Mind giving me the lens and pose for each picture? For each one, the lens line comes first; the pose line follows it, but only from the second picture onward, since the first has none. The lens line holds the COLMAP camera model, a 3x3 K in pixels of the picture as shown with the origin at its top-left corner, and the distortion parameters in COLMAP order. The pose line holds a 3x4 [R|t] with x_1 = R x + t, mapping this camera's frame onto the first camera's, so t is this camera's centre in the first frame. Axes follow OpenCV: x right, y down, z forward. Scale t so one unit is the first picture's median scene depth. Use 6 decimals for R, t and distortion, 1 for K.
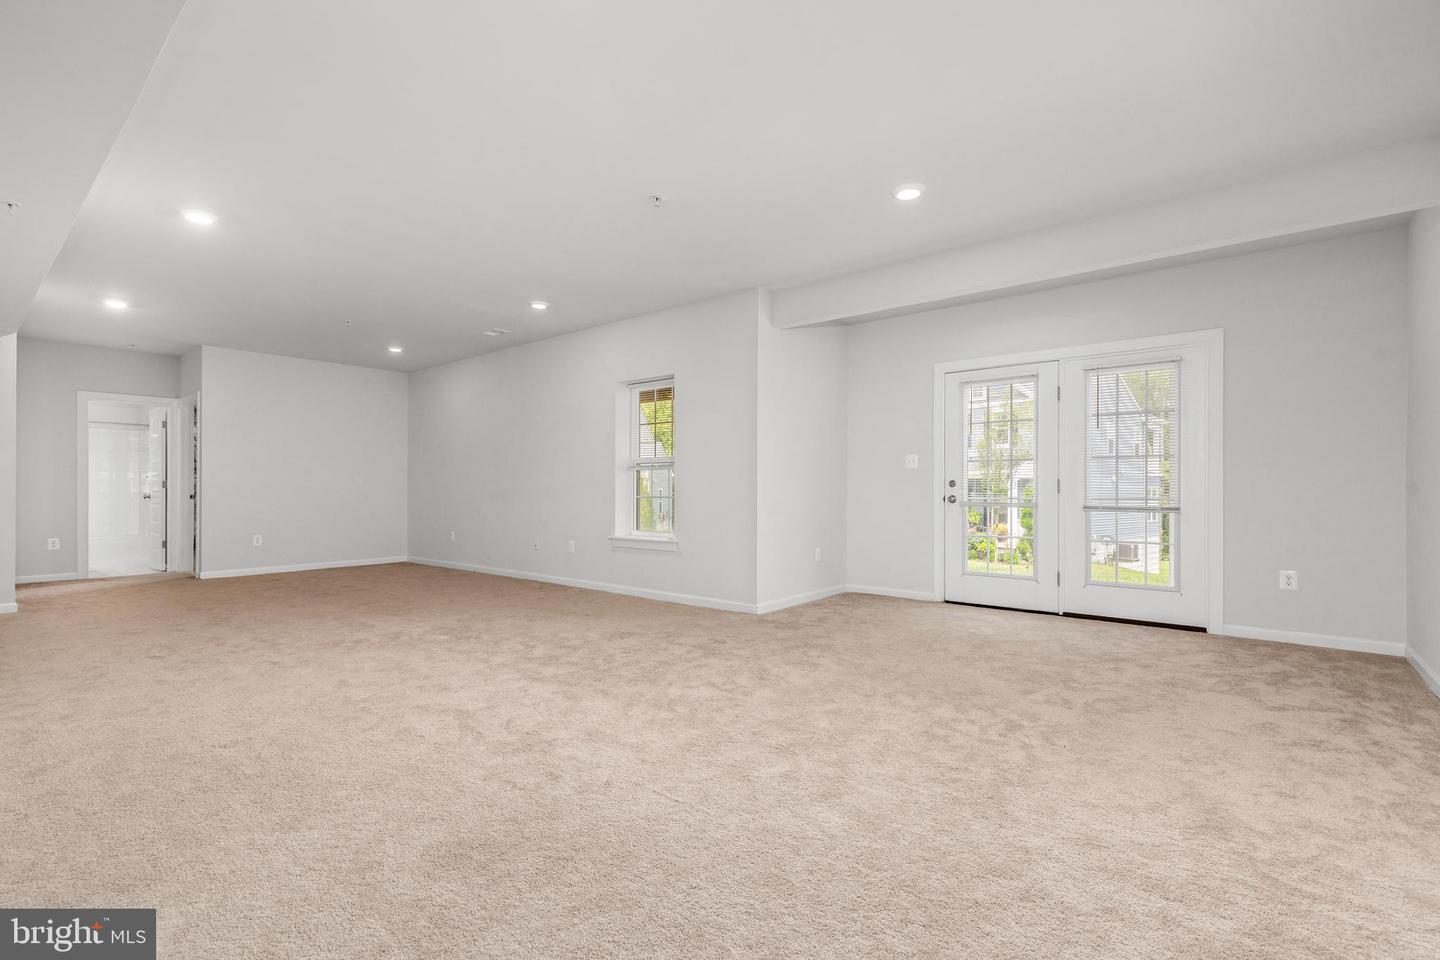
lens RADIAL K [[653.8, 0, 724.6], [0, 653.8, 486.5], [0, 0, 1]] dist [0.001706, 0.000222]
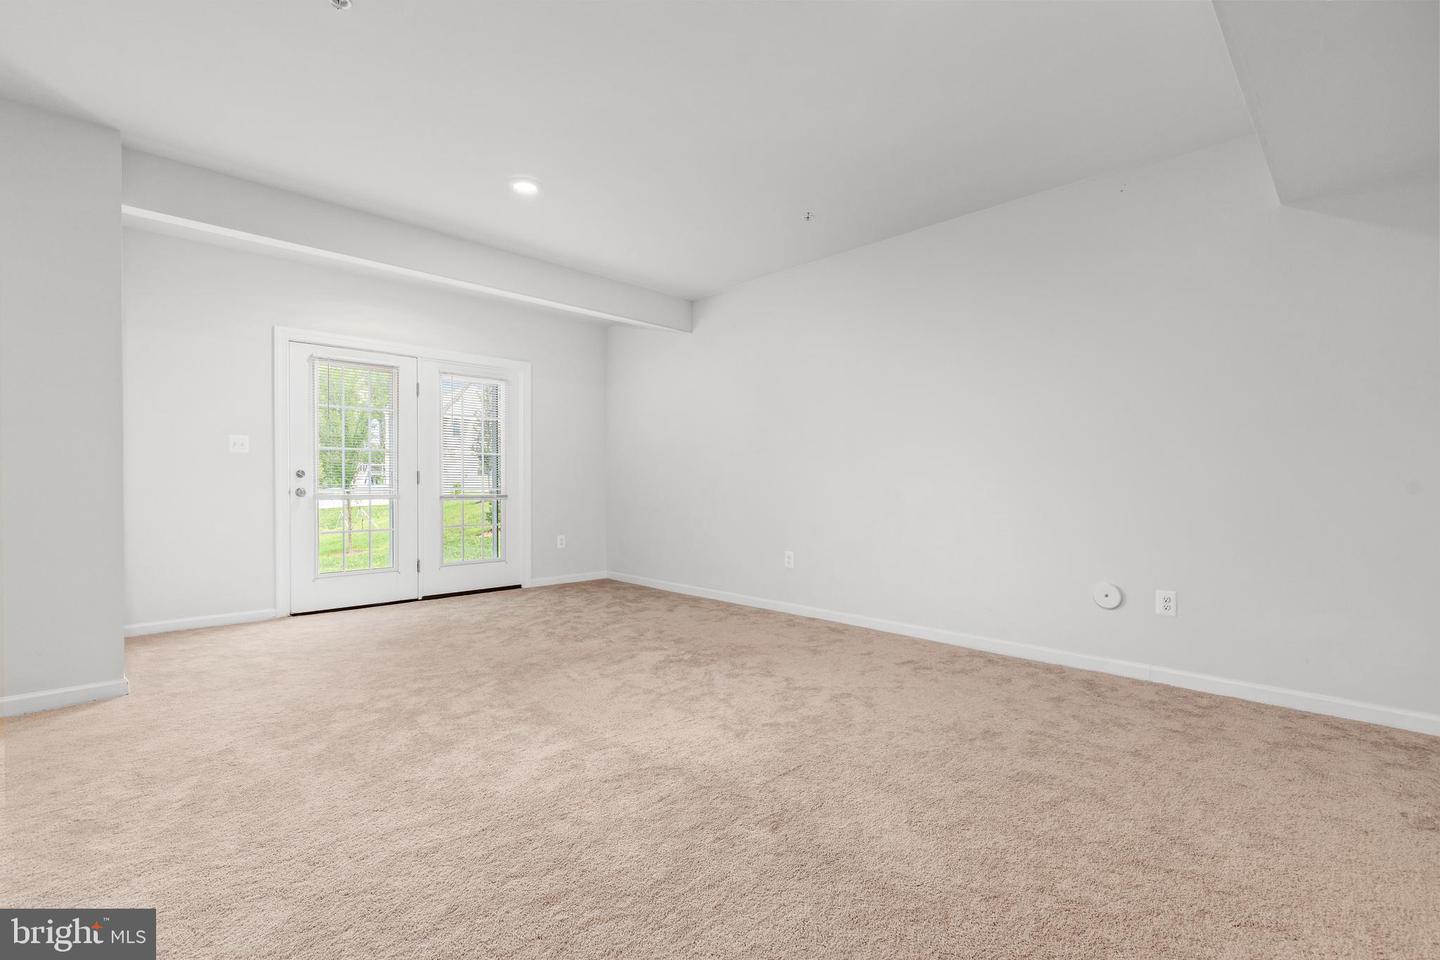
lens RADIAL K [[653.8, 0, 724.6], [0, 653.8, 486.5], [0, 0, 1]] dist [0.001706, 0.000222]
pose [[0.094999, -0.013893, 0.995380, -0.497831], [-0.010183, 0.999837, 0.014927, -0.007354], [-0.995425, -0.011554, 0.094842, 0.420749]]
